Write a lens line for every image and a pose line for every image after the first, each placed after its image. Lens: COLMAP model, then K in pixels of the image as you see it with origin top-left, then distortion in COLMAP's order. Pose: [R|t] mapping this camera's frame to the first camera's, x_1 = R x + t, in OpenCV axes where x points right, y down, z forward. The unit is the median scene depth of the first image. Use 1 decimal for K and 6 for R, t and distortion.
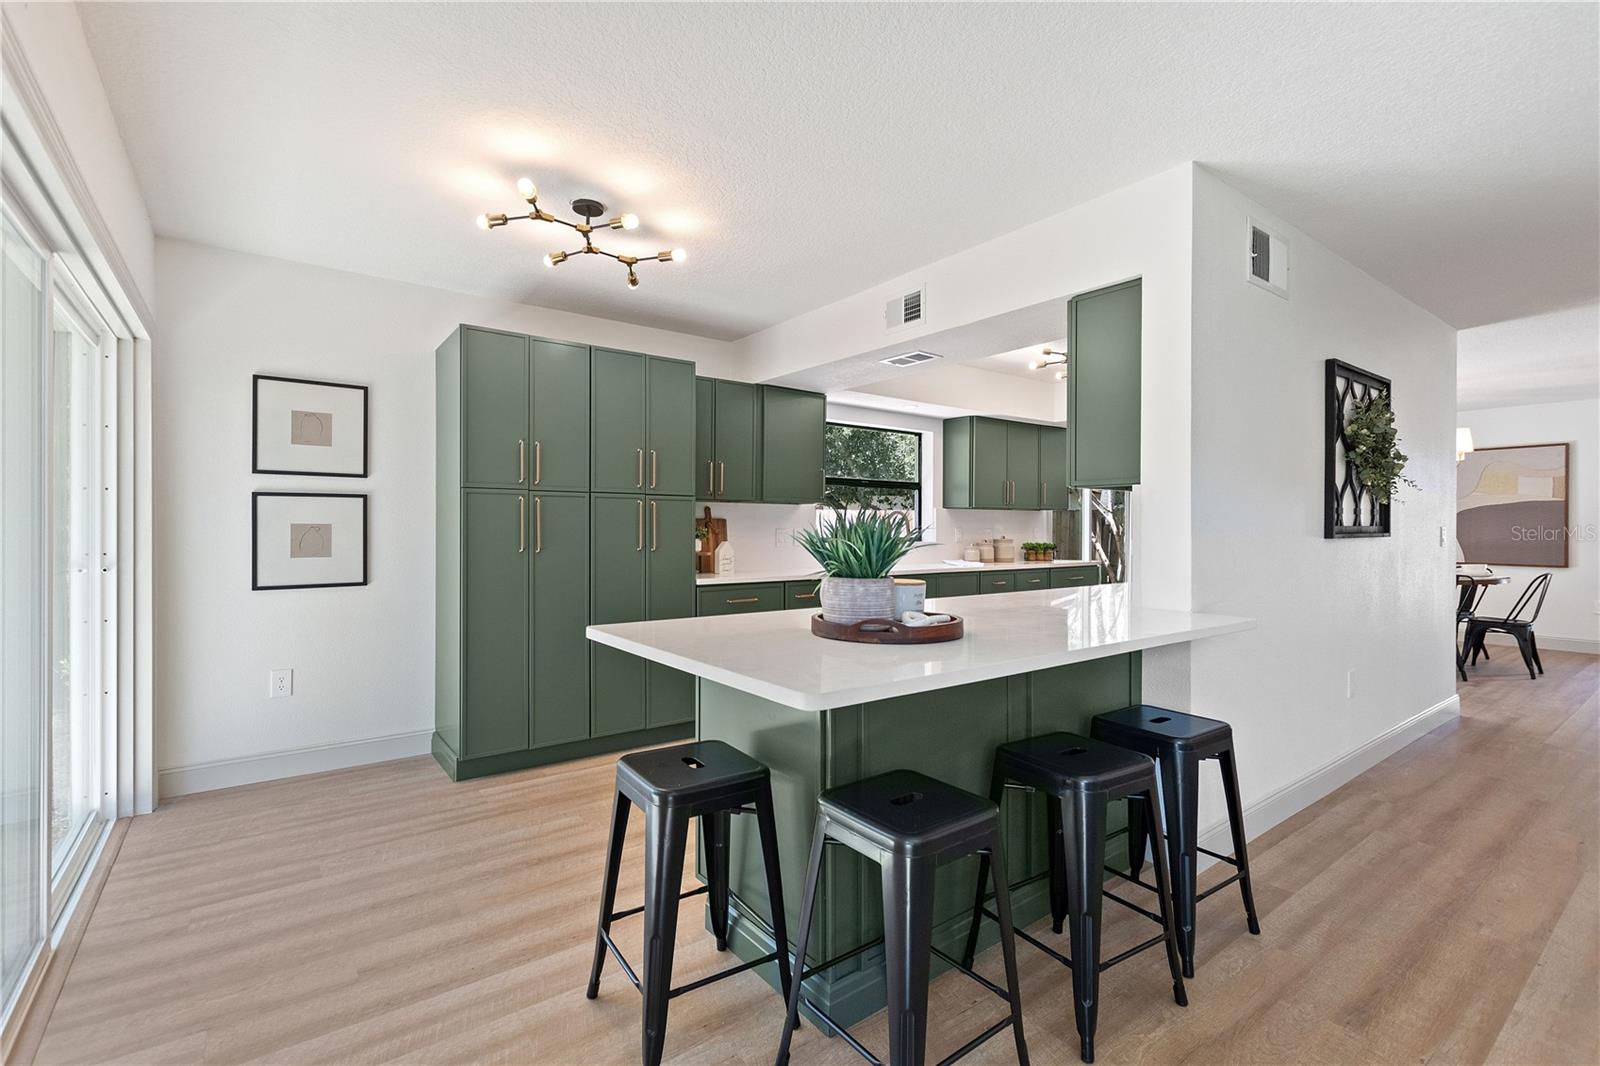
lens RADIAL K [[720.2, 0, 794.7], [0, 720.2, 532.3], [0, 0, 1]] dist [0.001782, -0.000638]
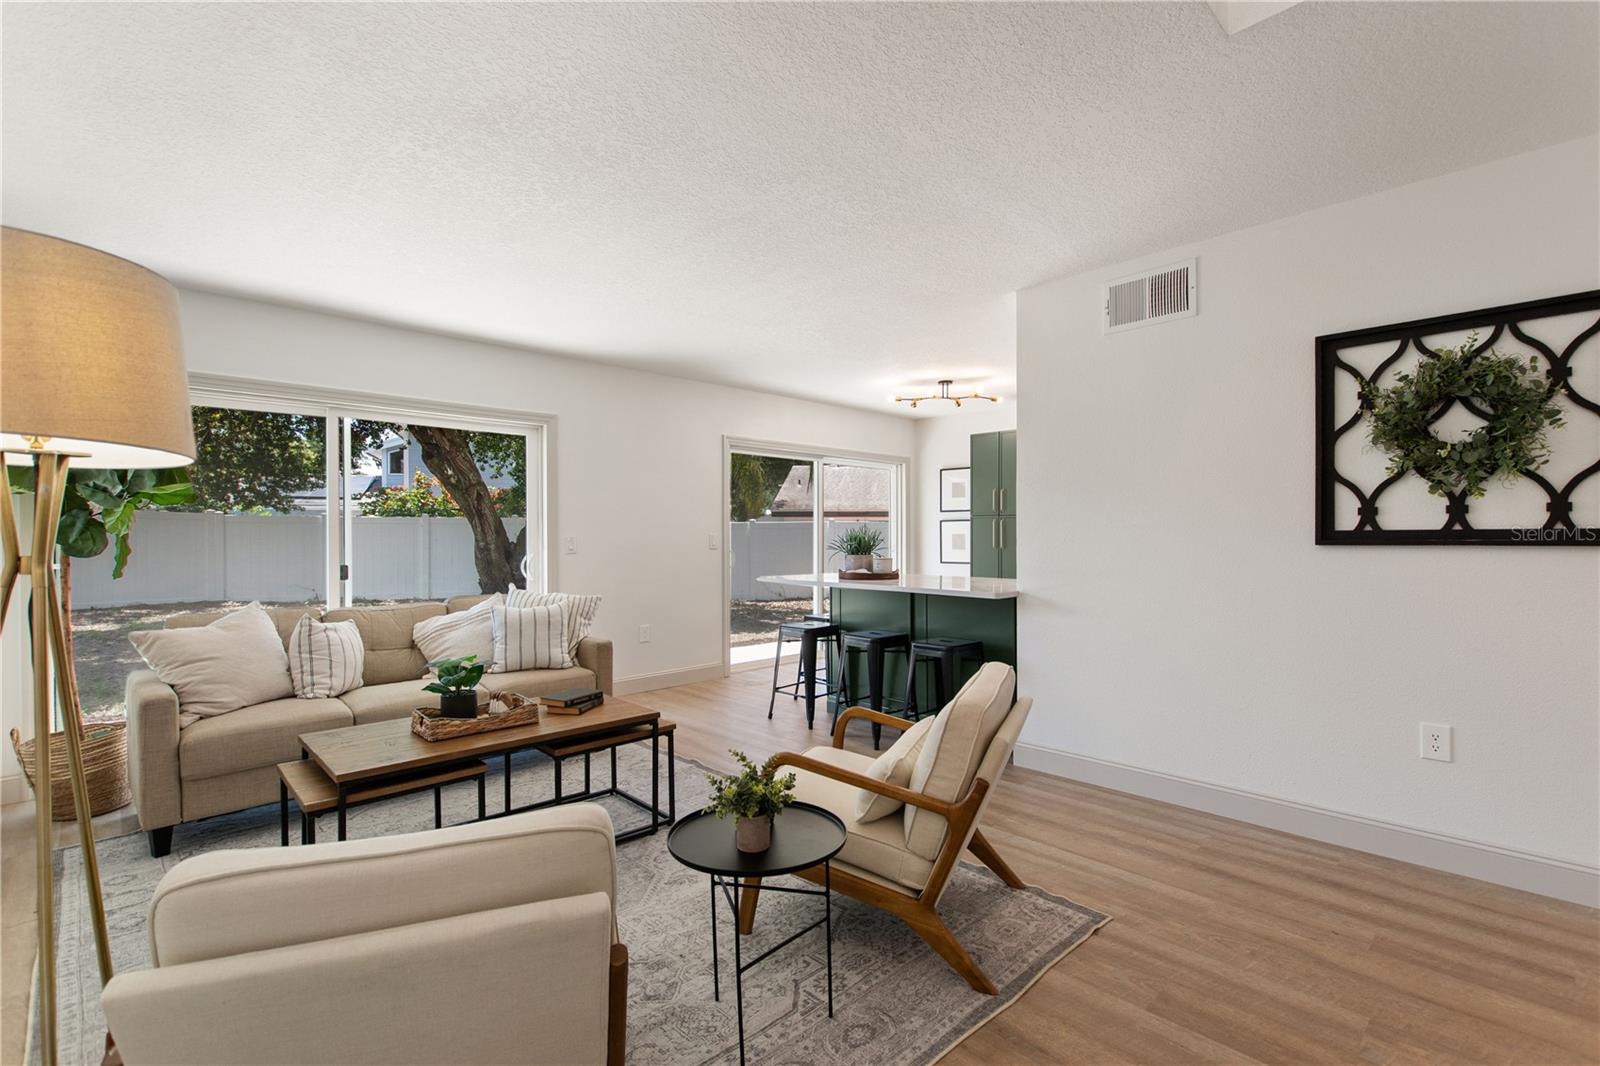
lens RADIAL K [[720.2, 0, 794.7], [0, 720.2, 532.3], [0, 0, 1]] dist [0.001782, -0.000638]
pose [[0.123783, -0.003251, -0.992304, 1.664555], [0.006420, 0.999976, -0.002476, -0.015905], [0.992289, -0.006064, 0.123801, 0.280342]]
